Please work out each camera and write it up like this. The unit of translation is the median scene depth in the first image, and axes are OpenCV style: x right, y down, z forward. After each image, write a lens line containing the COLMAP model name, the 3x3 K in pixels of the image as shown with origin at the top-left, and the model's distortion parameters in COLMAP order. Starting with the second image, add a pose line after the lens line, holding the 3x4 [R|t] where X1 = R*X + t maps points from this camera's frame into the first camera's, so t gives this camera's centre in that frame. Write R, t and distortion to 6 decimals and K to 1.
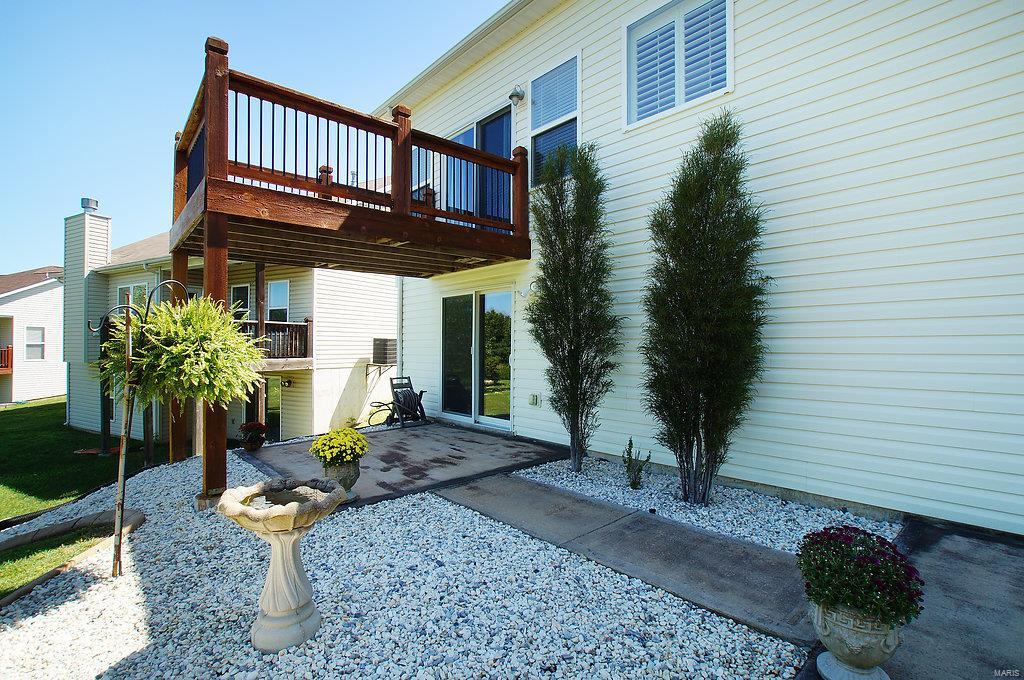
lens RADIAL K [[493.4, 0, 512.0], [0, 493.4, 340.0], [0, 0, 1]] dist [-0.050658, 0.023046]
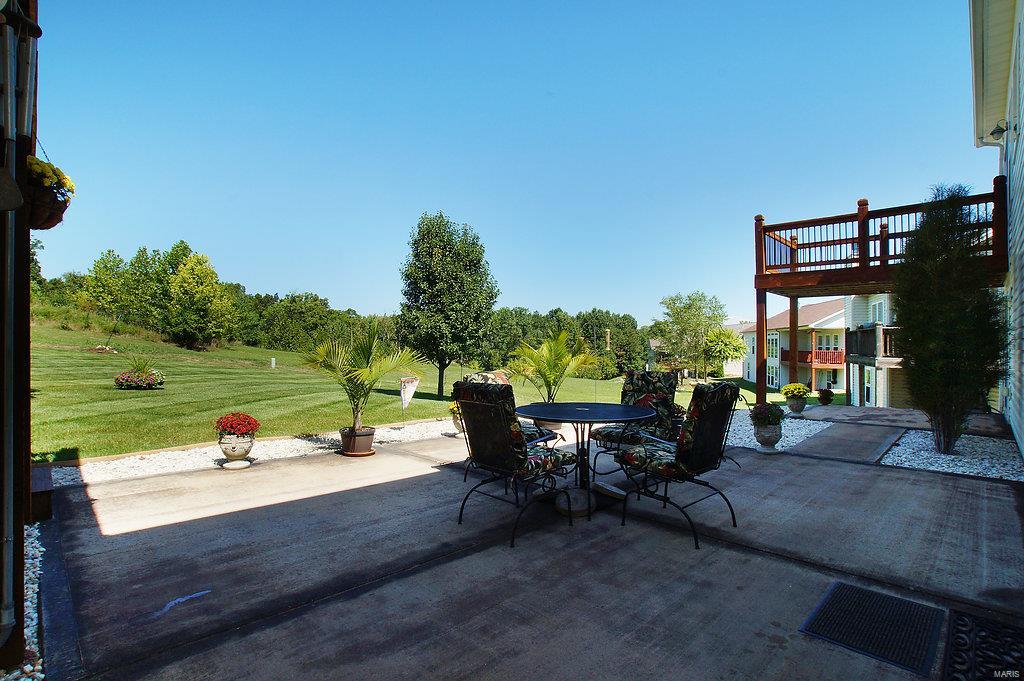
lens RADIAL K [[493.4, 0, 512.0], [0, 493.4, 340.5], [0, 0, 1]] dist [-0.050658, 0.023046]
pose [[0.074951, -0.009918, -0.997138, 1.194162], [0.002477, 0.999949, -0.009760, 0.012633], [0.997184, -0.001739, 0.074972, -0.285590]]
